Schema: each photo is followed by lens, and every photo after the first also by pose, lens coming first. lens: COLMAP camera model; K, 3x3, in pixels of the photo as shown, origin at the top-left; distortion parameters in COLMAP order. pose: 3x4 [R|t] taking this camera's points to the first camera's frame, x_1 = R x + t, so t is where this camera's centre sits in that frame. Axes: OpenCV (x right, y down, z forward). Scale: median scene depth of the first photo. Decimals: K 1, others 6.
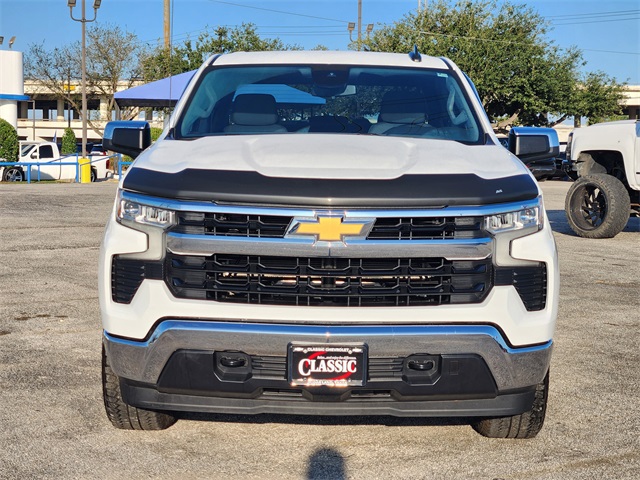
lens RADIAL K [[1221.7, 0, 321.3], [0, 1221.7, 240.8], [0, 0, 1]] dist [0.018106, 0.000000]
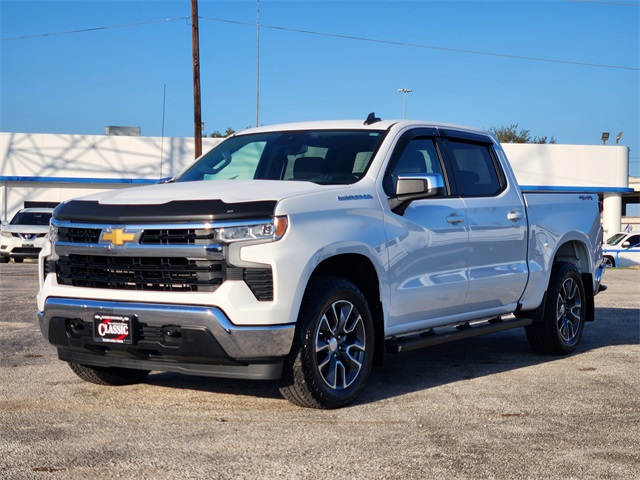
lens RADIAL K [[1221.7, 0, 325.2], [0, 1221.7, 285.0], [0, 0, 1]] dist [0.018106, 0.000000]
pose [[0.827949, 0.018080, -0.560512, 1.030875], [-0.043960, 0.998497, -0.032728, 0.084777], [0.559078, 0.051737, 0.827499, -0.083309]]
